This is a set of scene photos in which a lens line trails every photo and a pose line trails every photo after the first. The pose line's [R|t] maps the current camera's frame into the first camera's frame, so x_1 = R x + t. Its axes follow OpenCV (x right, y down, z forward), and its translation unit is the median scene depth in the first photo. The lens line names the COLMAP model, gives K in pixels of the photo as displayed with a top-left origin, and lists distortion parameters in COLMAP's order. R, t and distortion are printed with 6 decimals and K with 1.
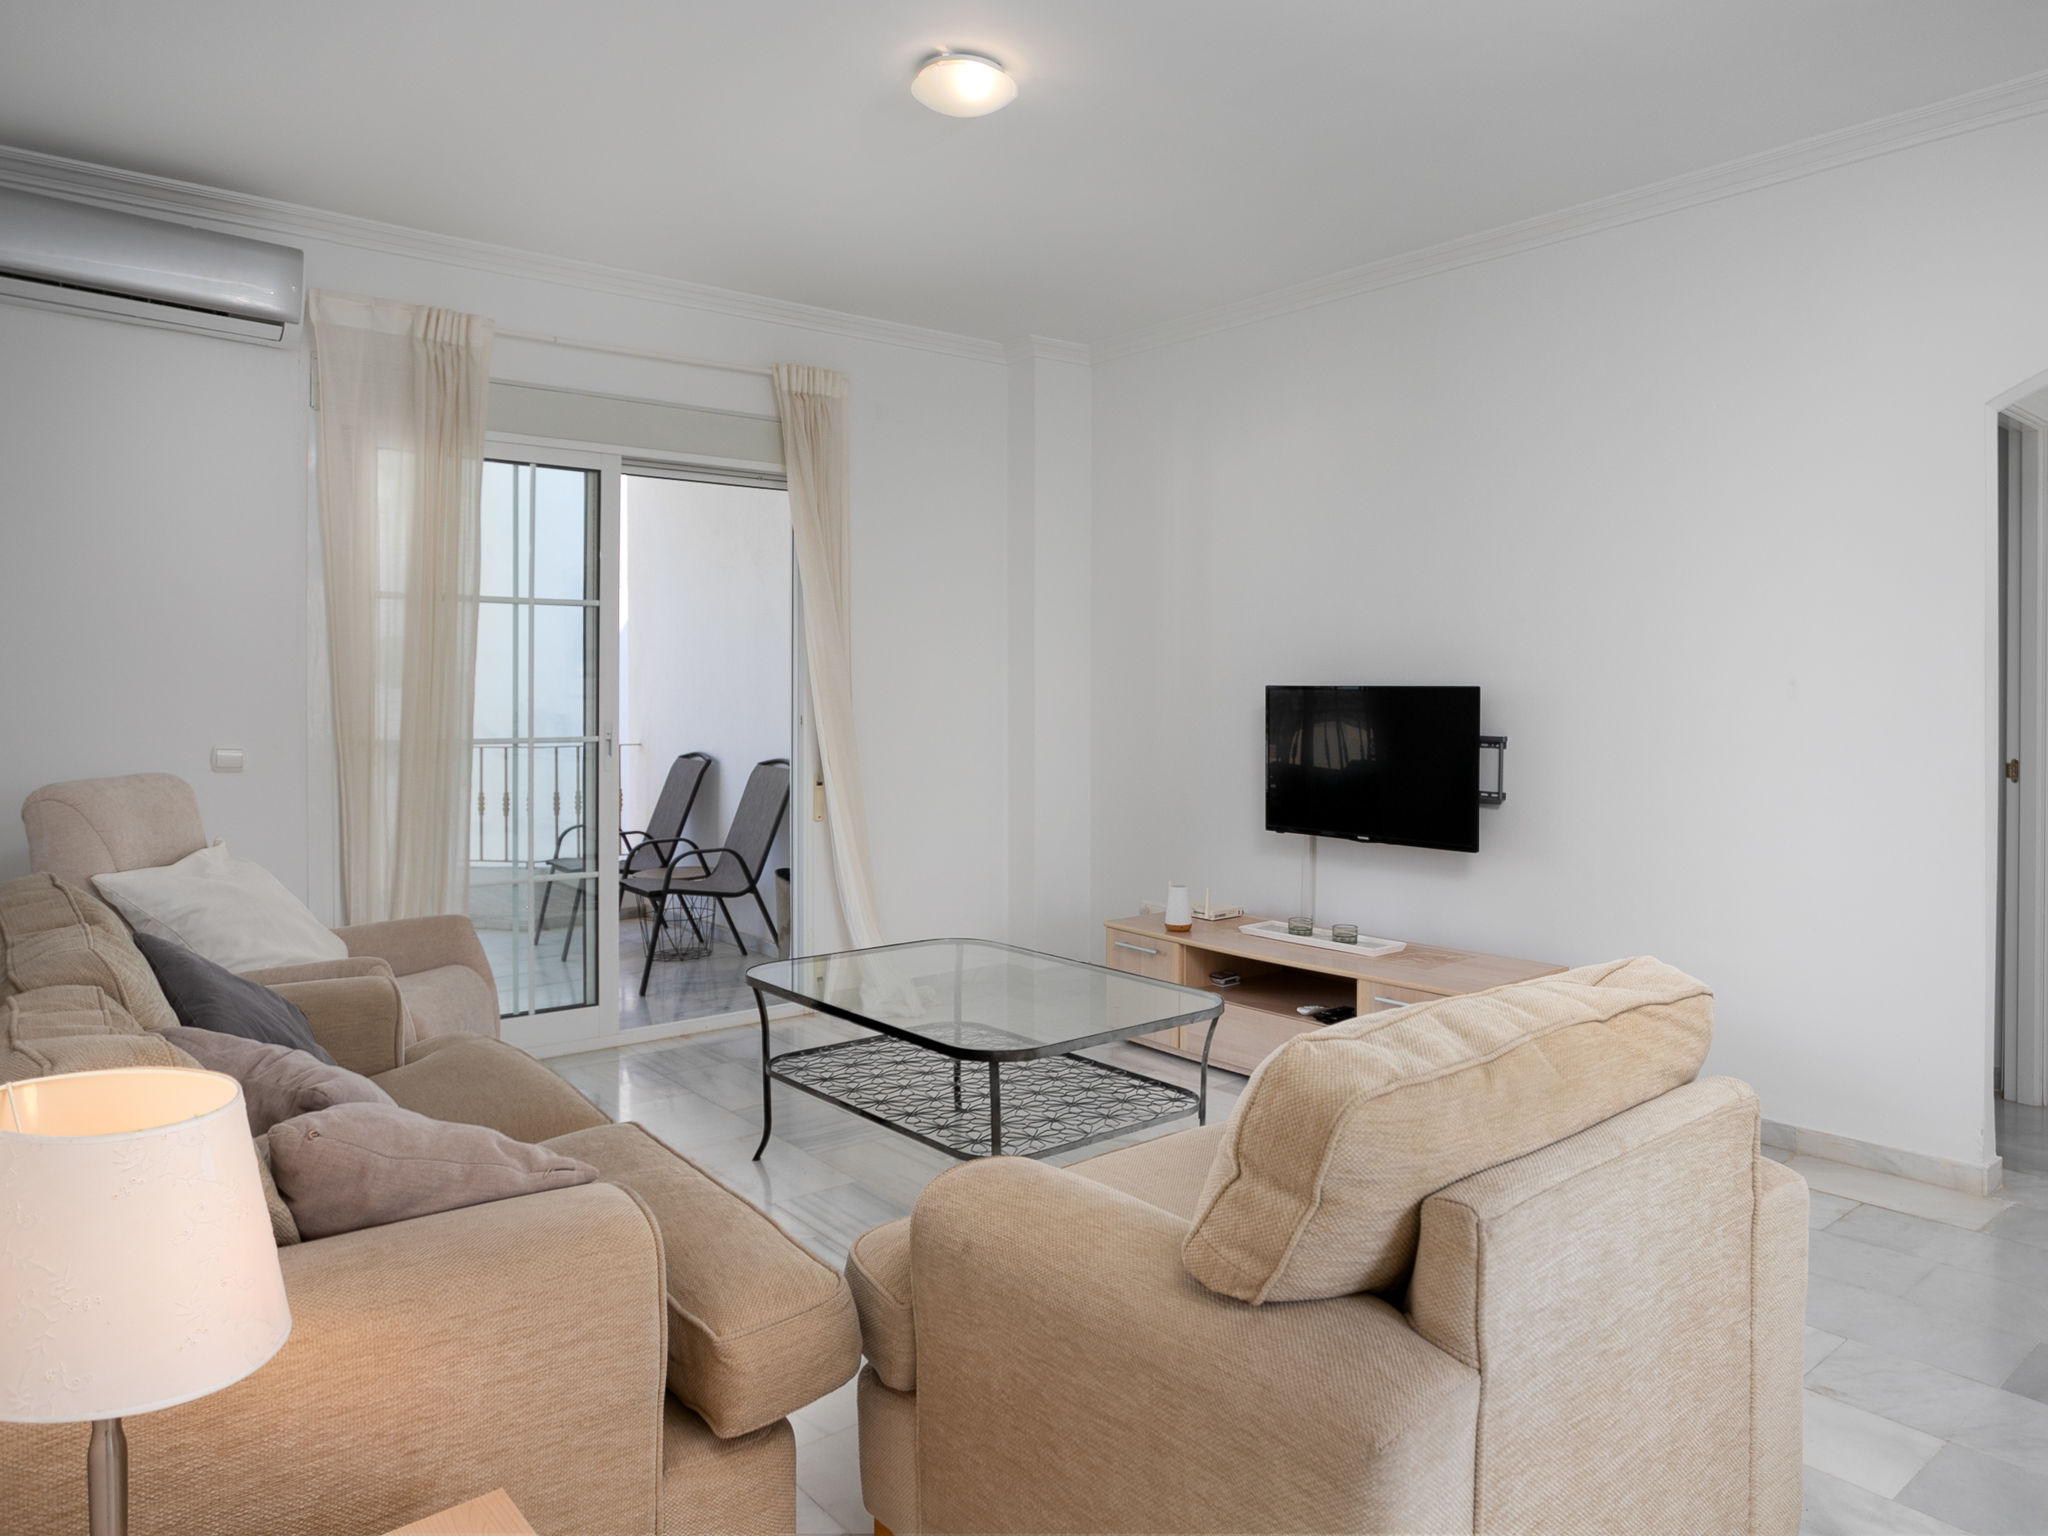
lens RADIAL K [[1327.7, 0, 1080.5], [0, 1327.7, 686.7], [0, 0, 1]] dist [-0.030028, -0.000907]
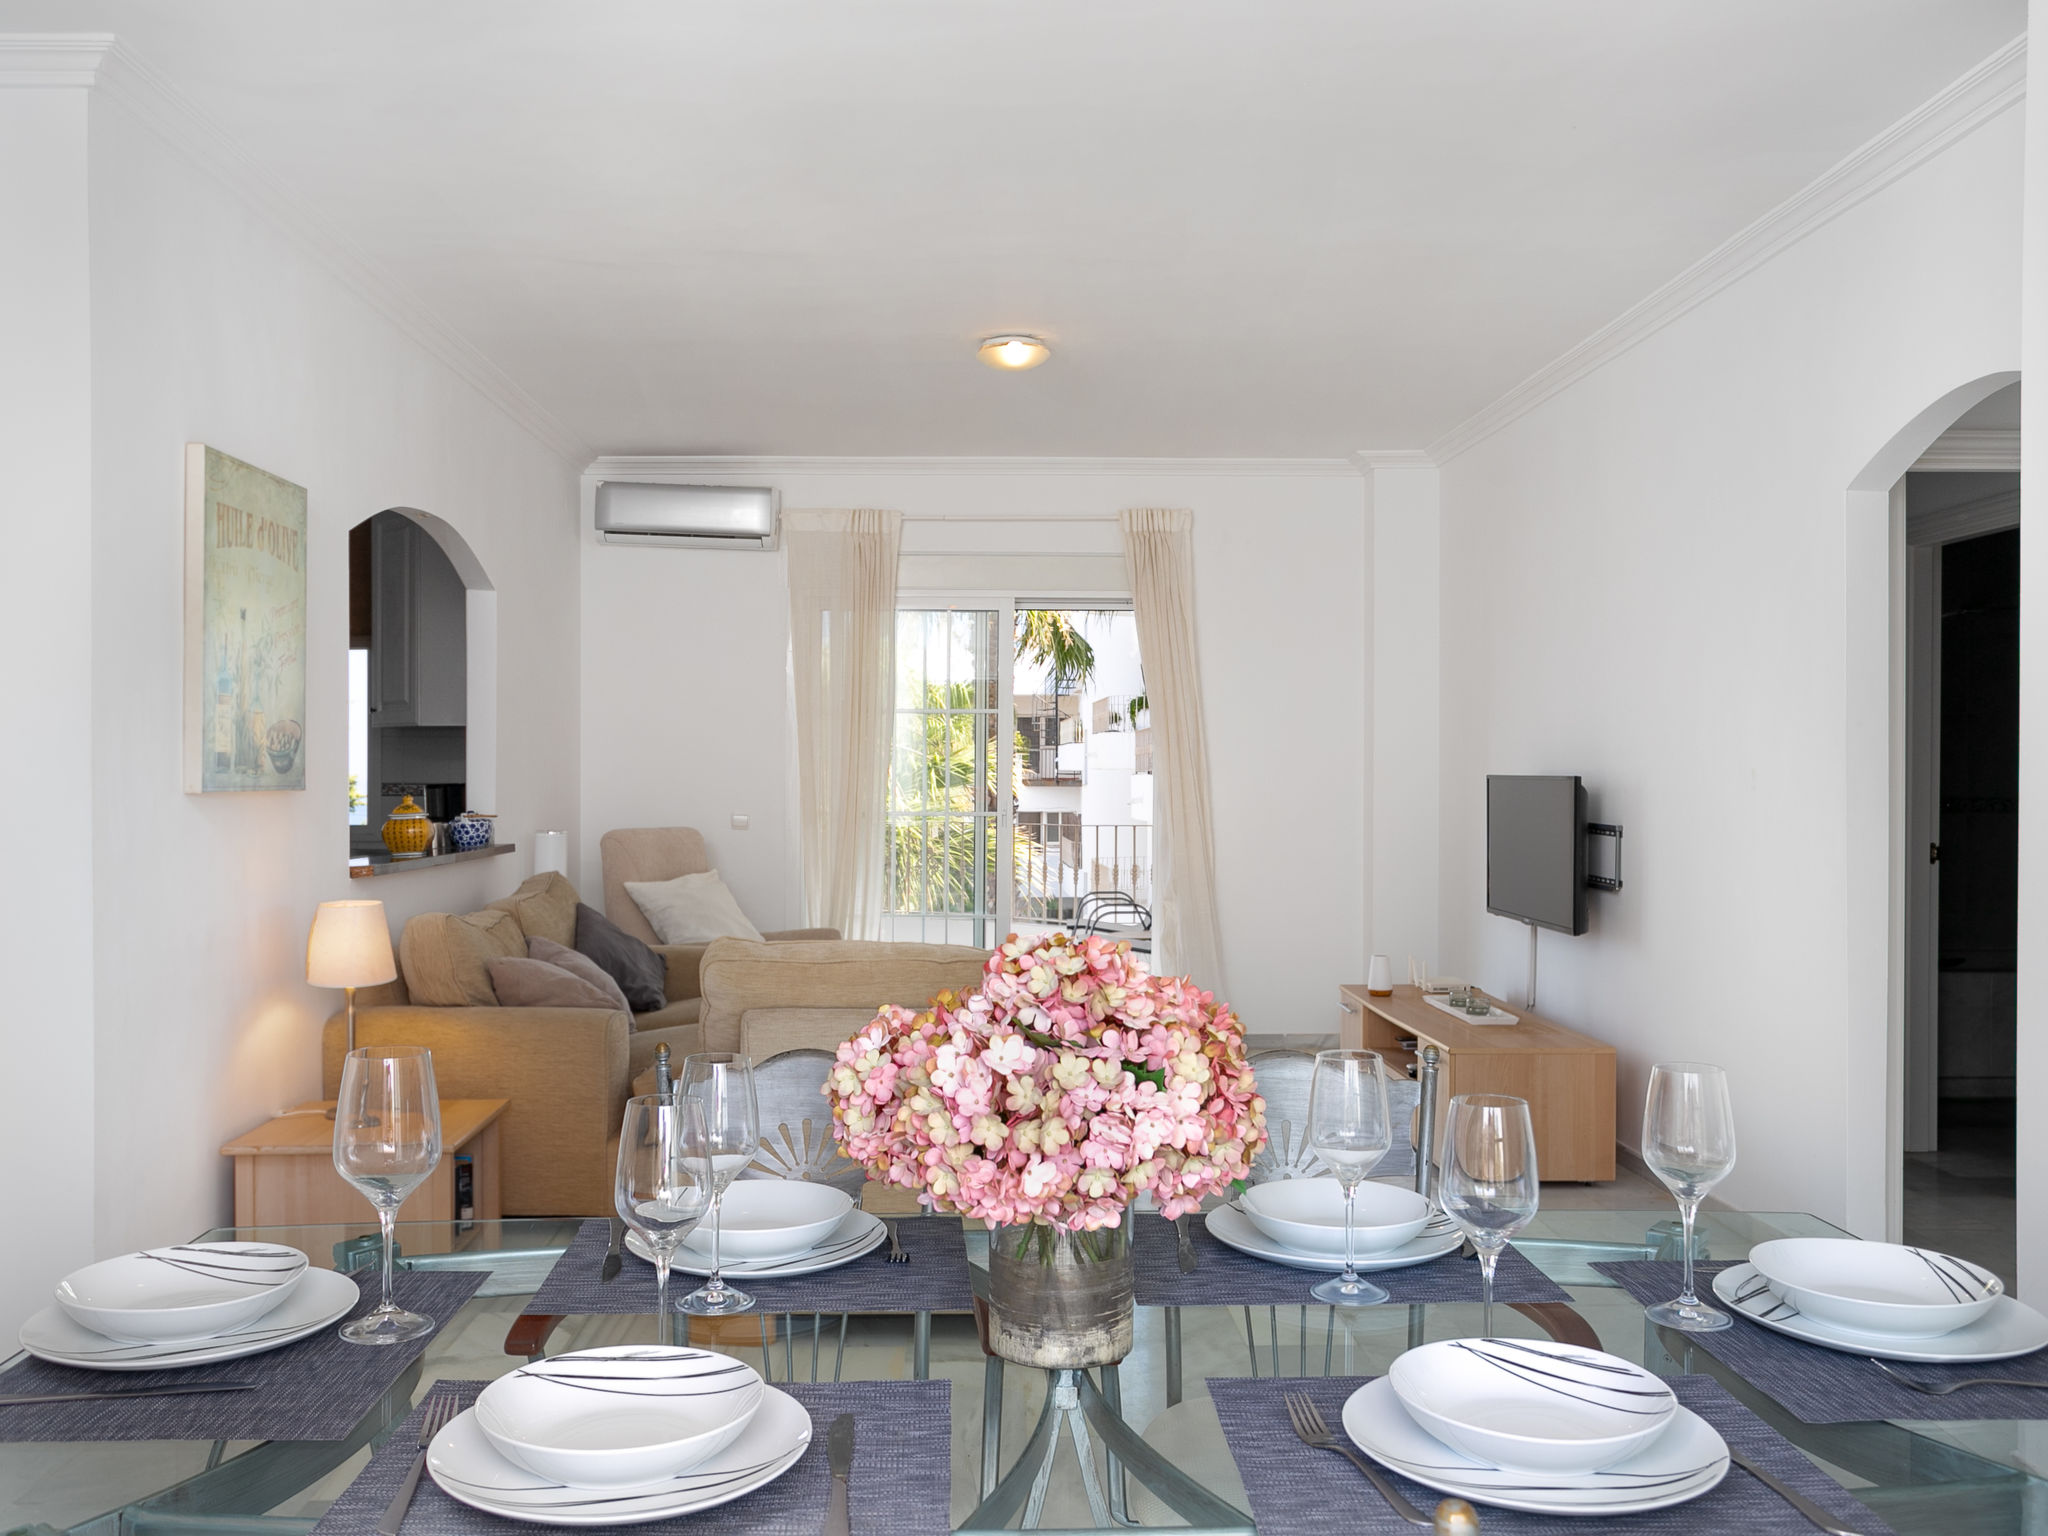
lens RADIAL K [[1618.4, 0, 1020.2], [0, 1618.4, 768.4], [0, 0, 1]] dist [0.003557, 0.000112]
pose [[0.781806, -0.000217, -0.623521, 0.737230], [-0.003083, 0.999986, -0.004215, 0.000305], [0.623514, 0.005217, 0.781795, -0.263033]]
